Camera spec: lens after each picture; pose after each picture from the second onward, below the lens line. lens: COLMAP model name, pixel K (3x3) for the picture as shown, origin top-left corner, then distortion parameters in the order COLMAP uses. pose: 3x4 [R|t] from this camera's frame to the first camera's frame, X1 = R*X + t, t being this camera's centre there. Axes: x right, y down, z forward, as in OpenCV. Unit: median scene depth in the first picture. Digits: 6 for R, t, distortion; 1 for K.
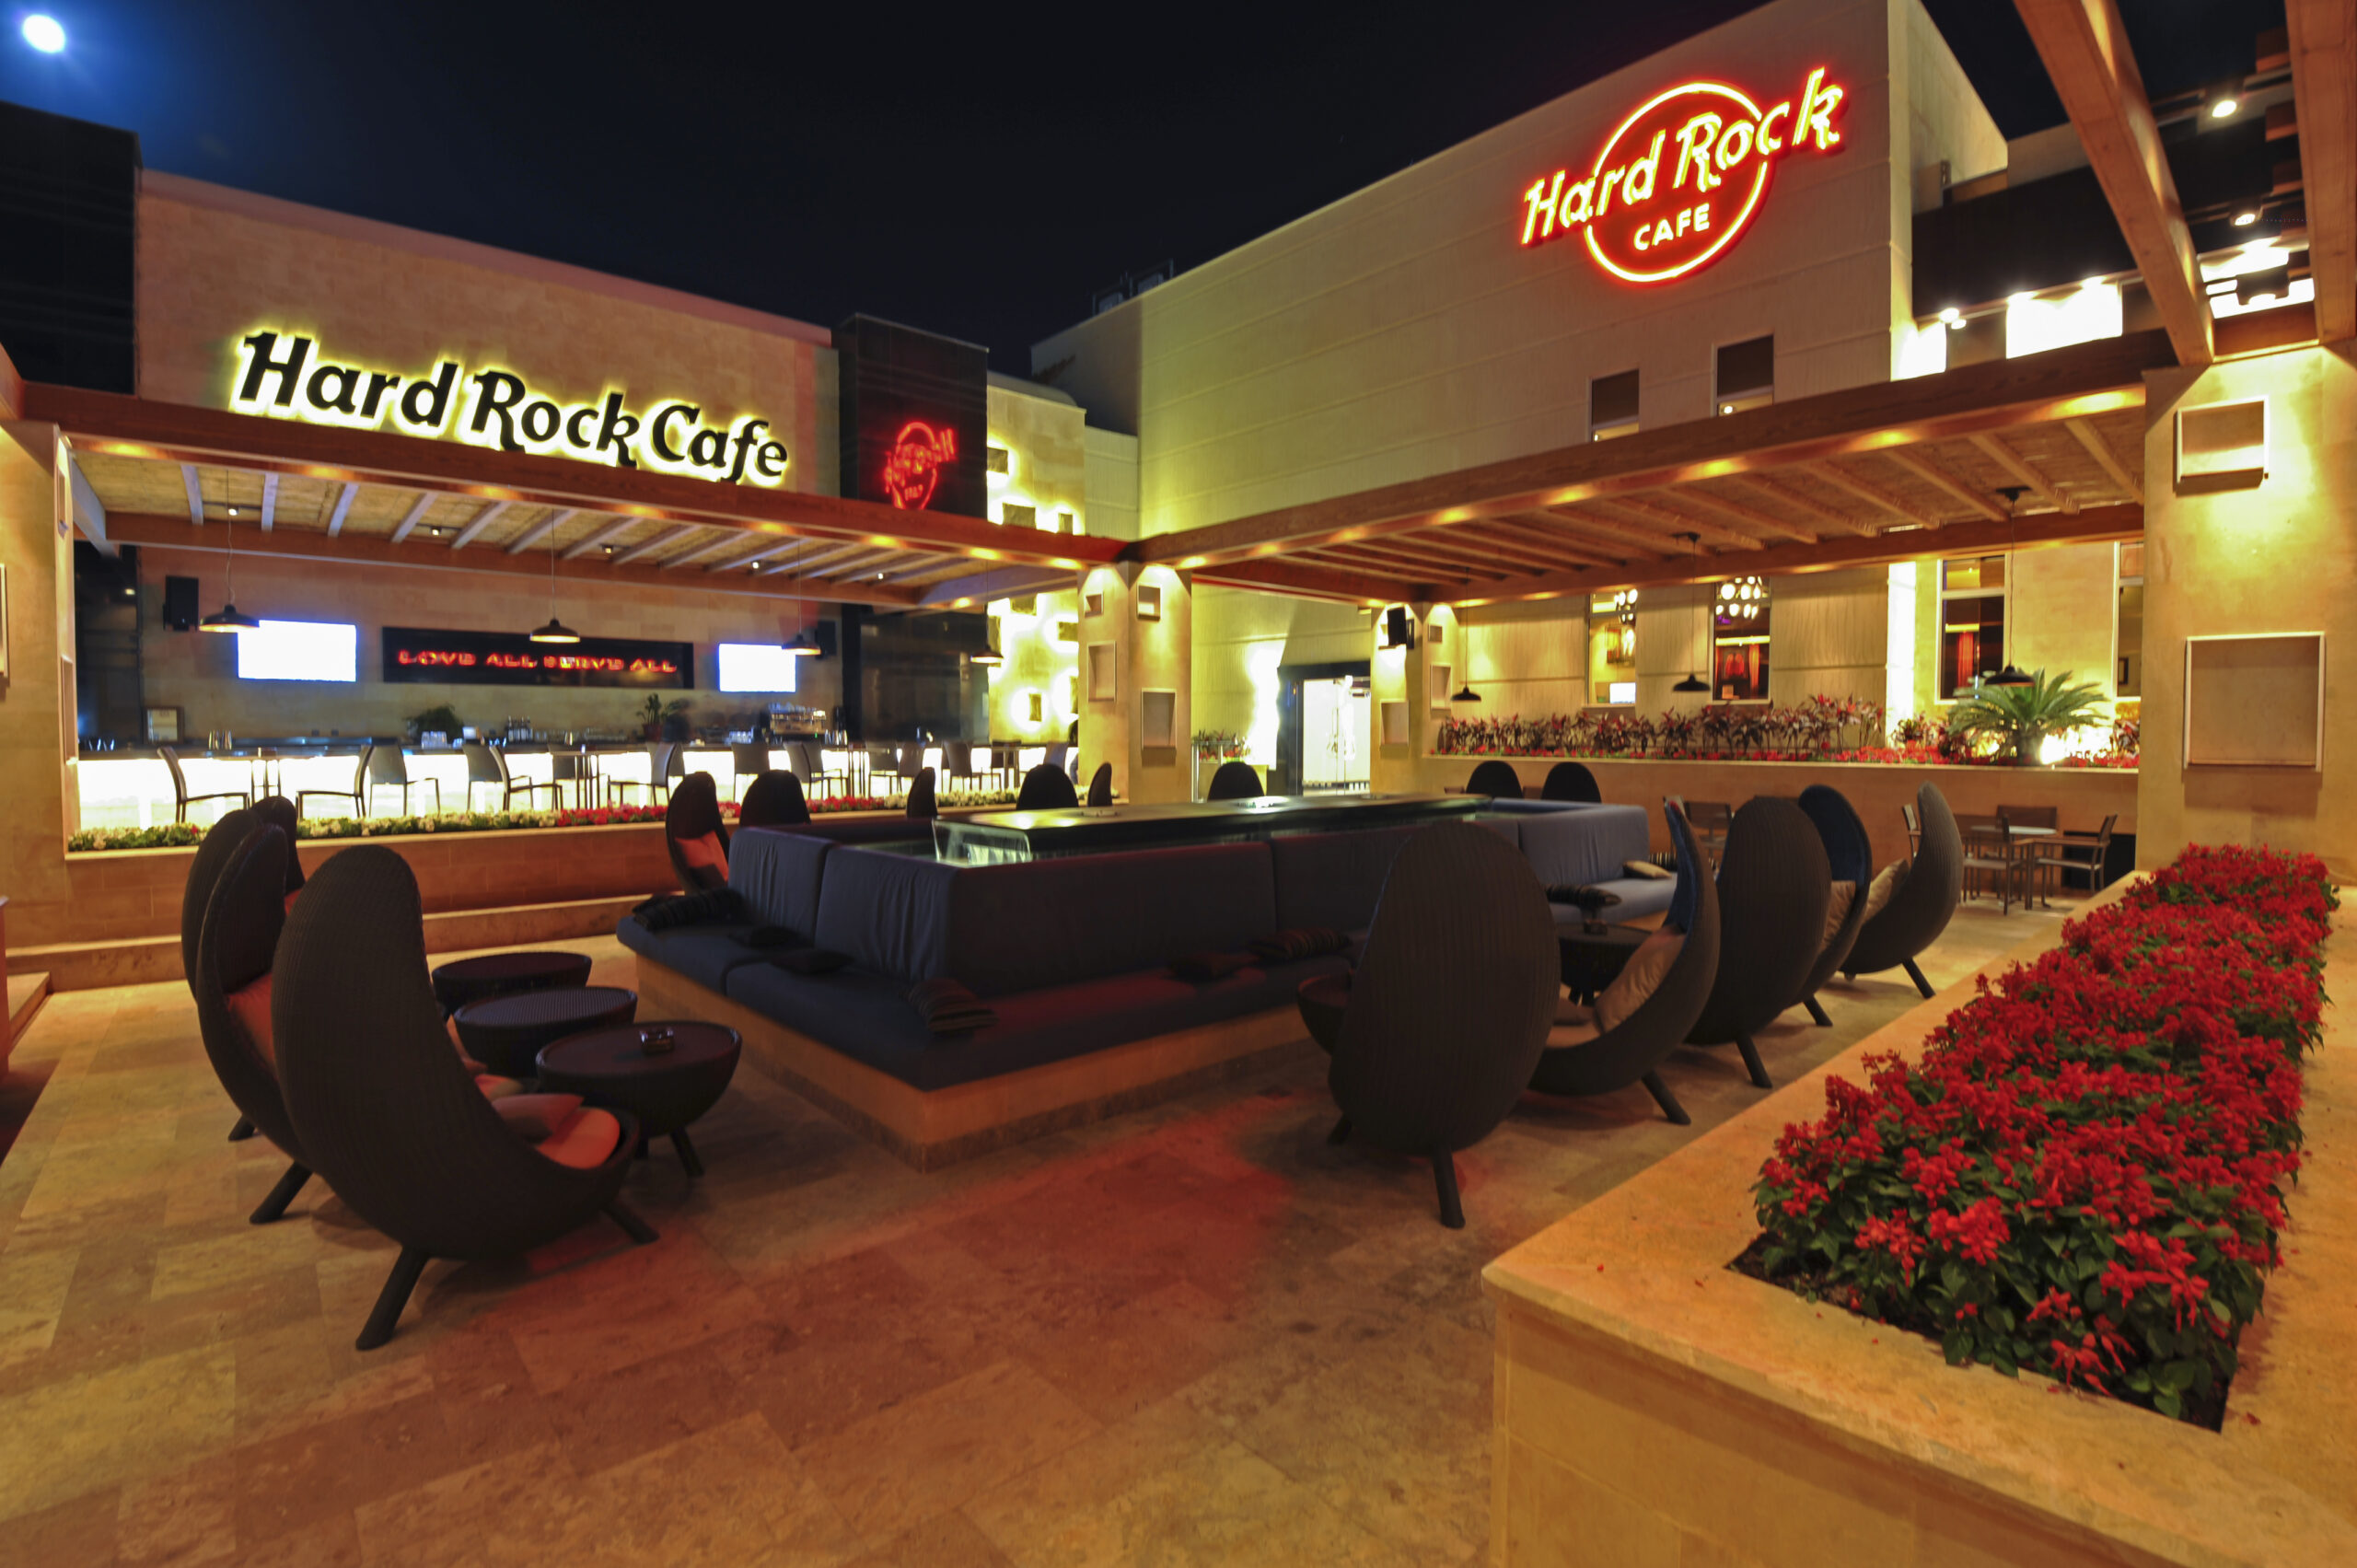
lens RADIAL K [[1106.8, 0, 1178.5], [0, 1106.8, 784.0], [0, 0, 1]] dist [0.000599, -0.024971]
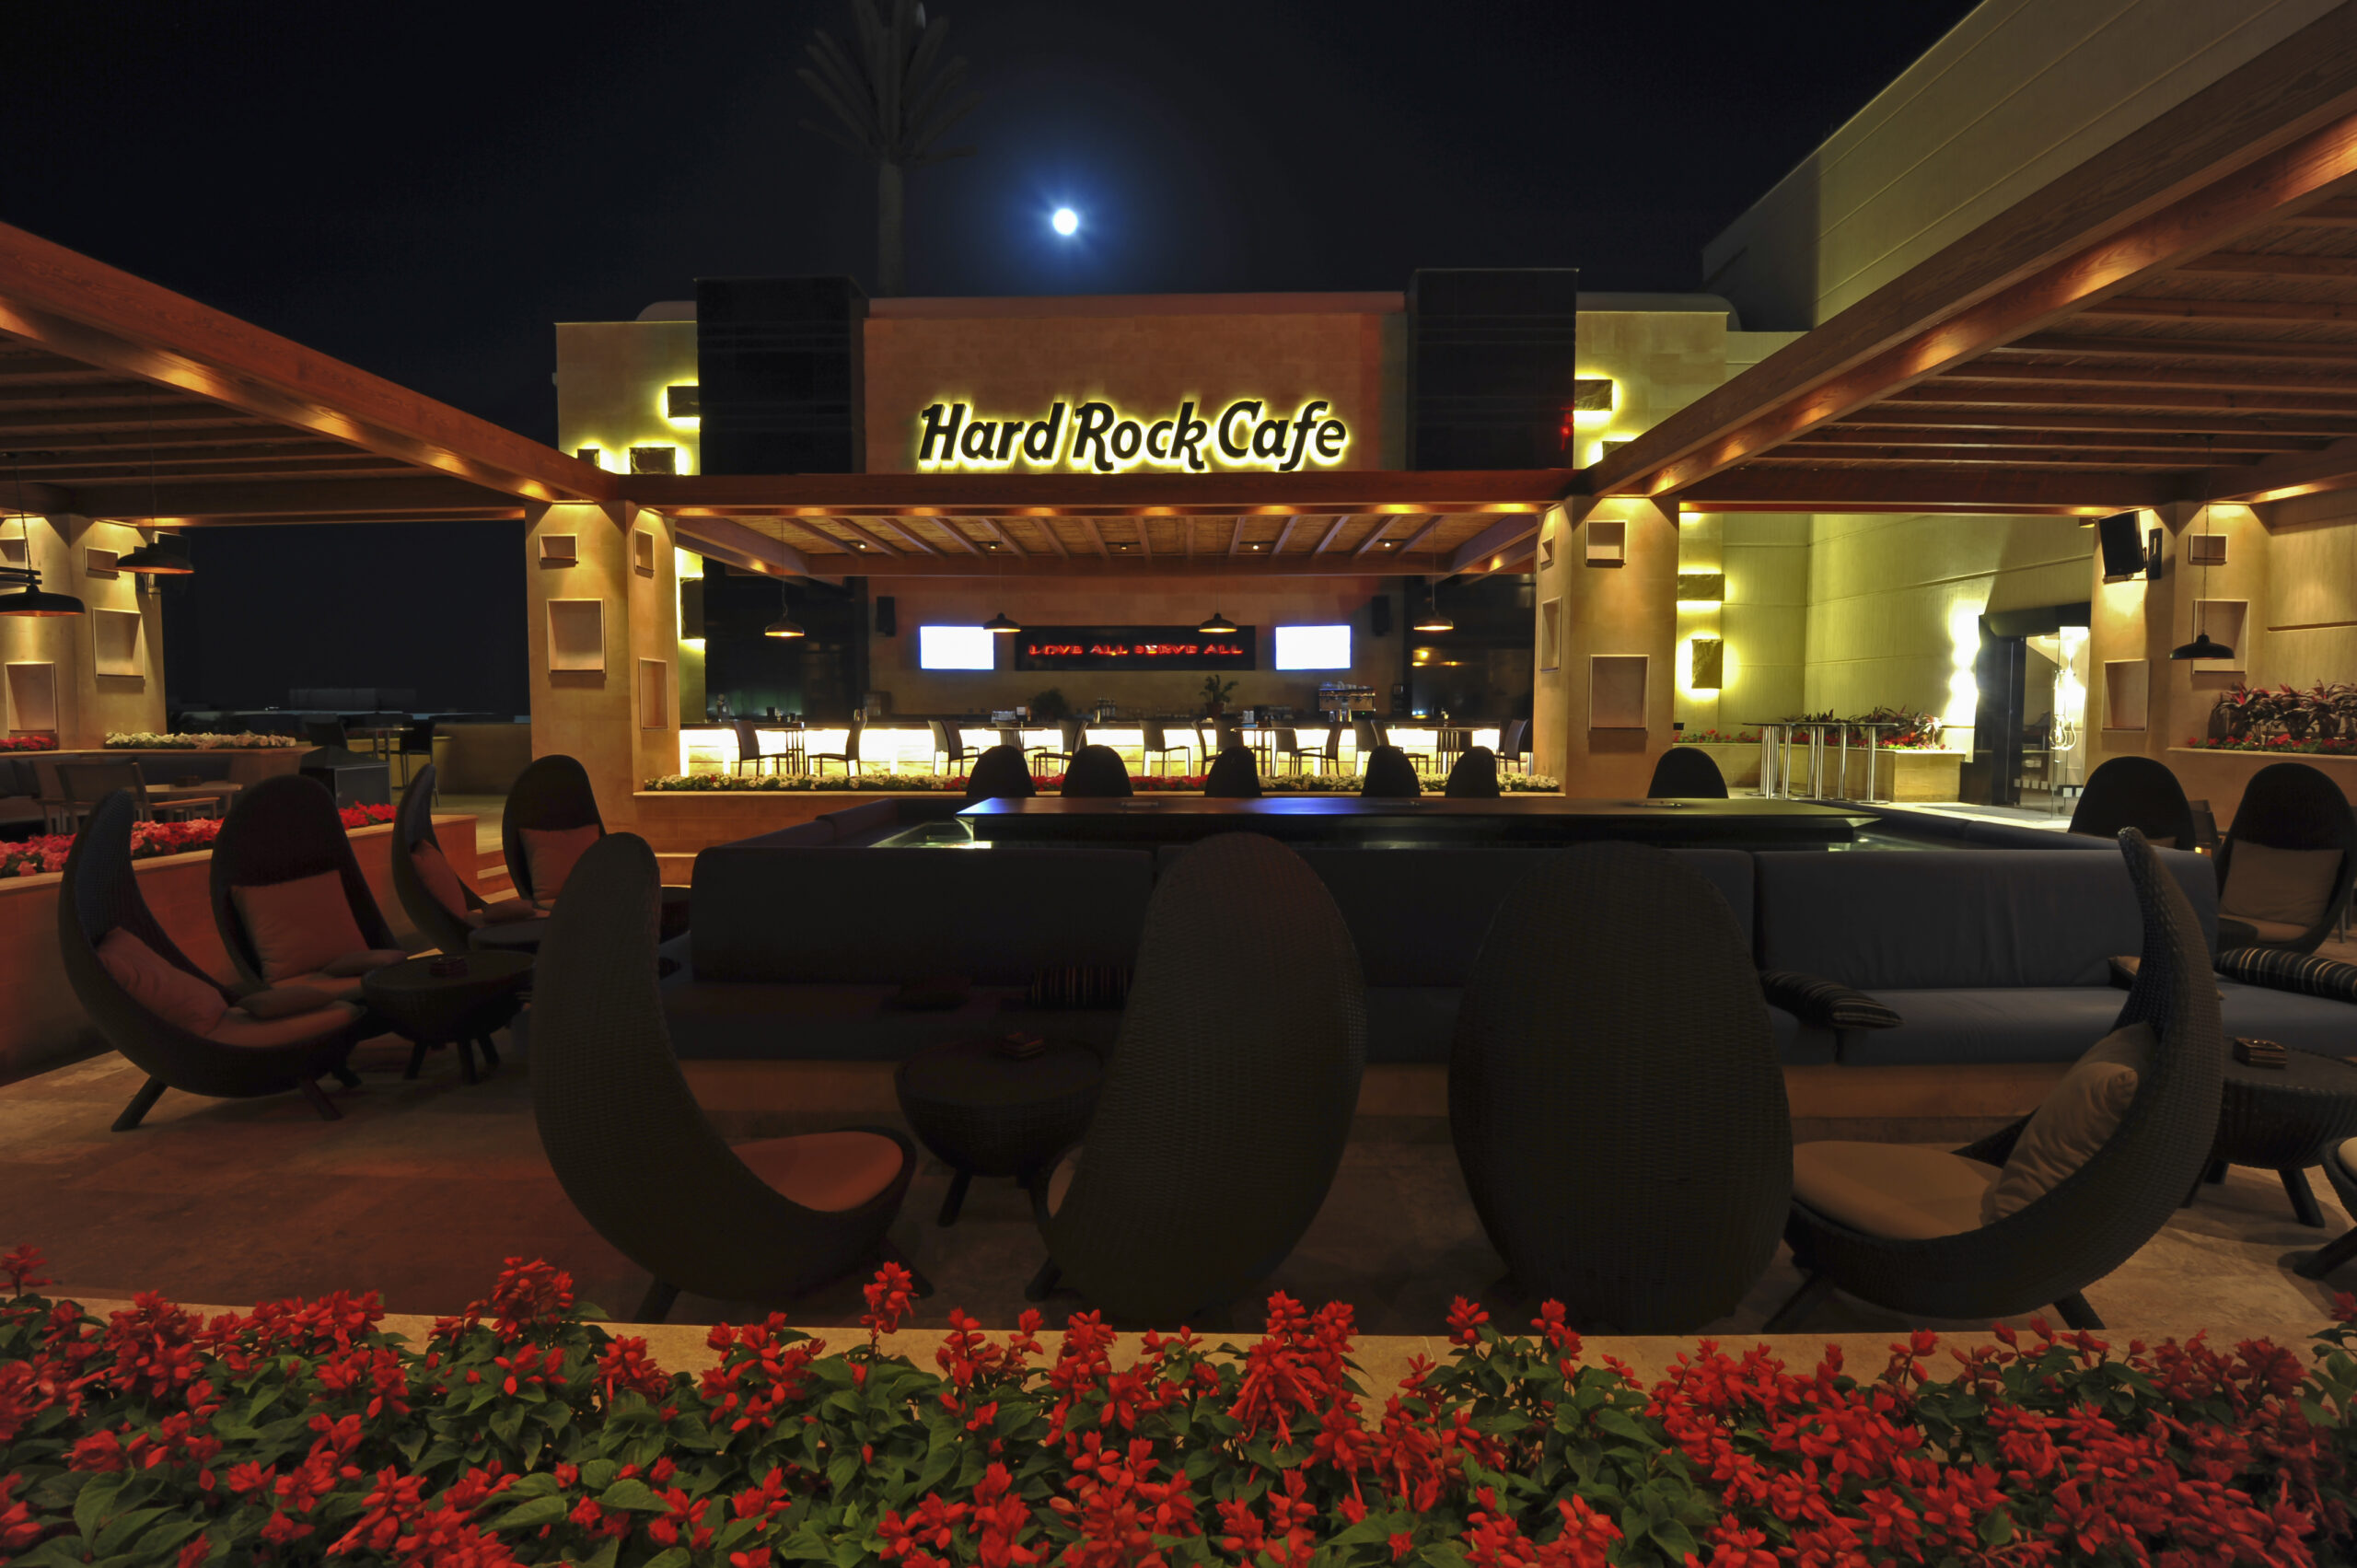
lens RADIAL K [[1106.8, 0, 1178.5], [0, 1106.8, 784.0], [0, 0, 1]] dist [0.000599, -0.024971]
pose [[0.727704, 0.043362, -0.684519, 0.256311], [-0.031810, 0.999059, 0.029471, -0.006251], [0.685153, 0.000328, 0.728399, 0.190072]]
